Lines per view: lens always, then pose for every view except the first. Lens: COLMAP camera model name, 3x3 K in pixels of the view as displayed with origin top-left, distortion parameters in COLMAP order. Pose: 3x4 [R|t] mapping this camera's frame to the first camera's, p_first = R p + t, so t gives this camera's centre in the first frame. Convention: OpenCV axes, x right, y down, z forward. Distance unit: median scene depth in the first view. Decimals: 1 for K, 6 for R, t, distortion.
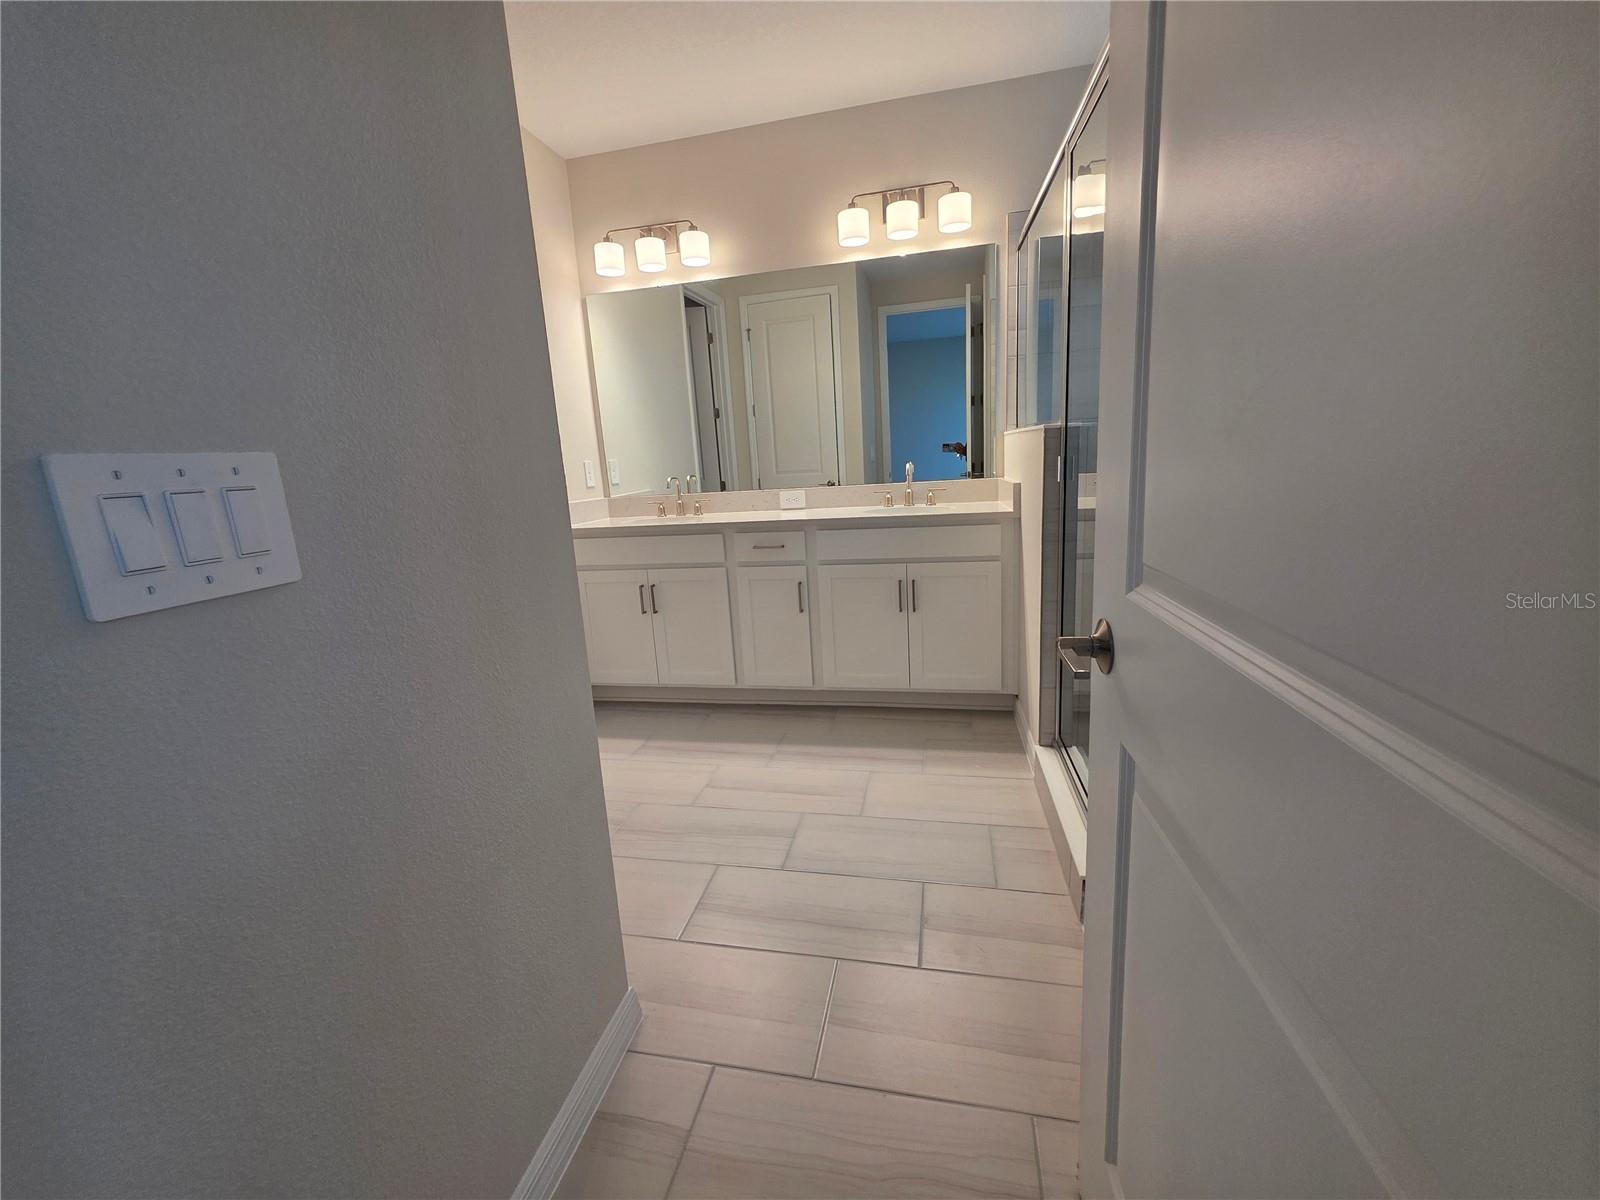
lens RADIAL K [[642.6, 0, 794.5], [0, 642.6, 596.4], [0, 0, 1]] dist [0.002053, -0.000682]
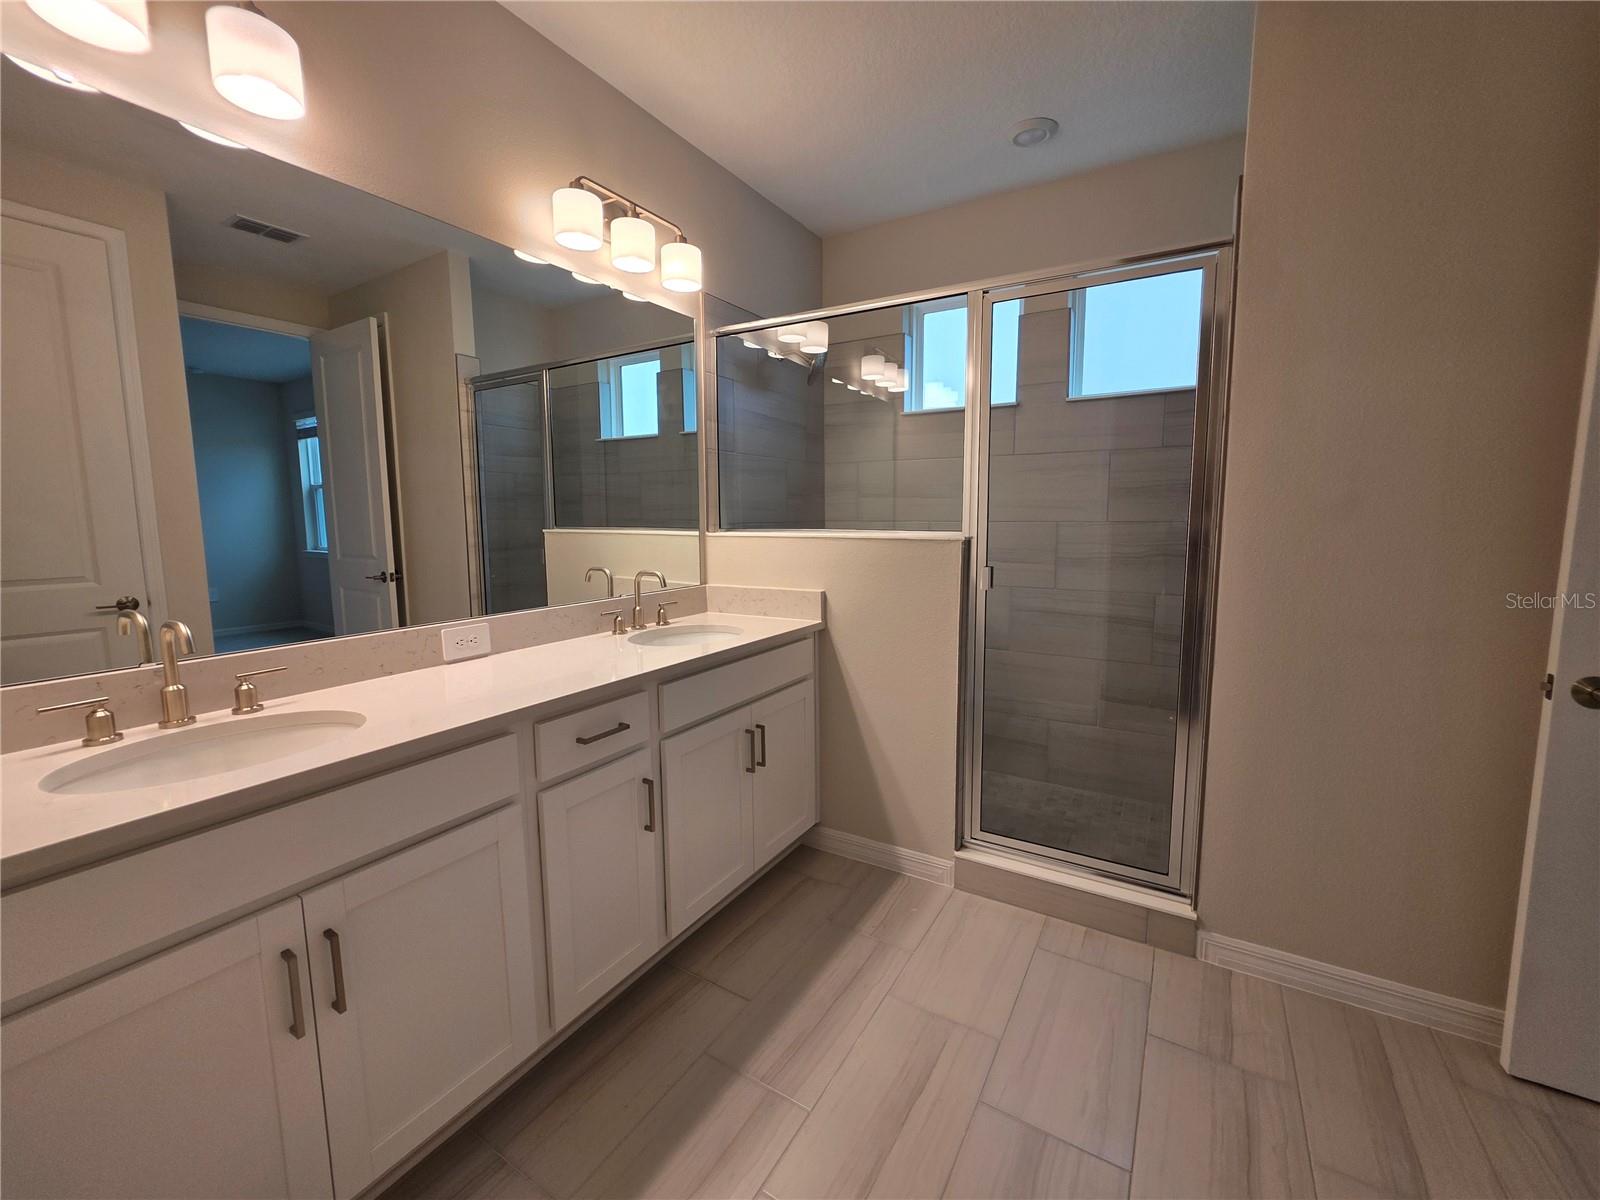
lens RADIAL K [[642.6, 0, 806.6], [0, 642.6, 595.5], [0, 0, 1]] dist [0.002053, -0.000682]
pose [[0.322042, -0.059969, 0.944824, -0.484385], [0.187639, 0.982237, -0.001613, -0.157891], [-0.927944, 0.177806, 0.327574, 0.656304]]
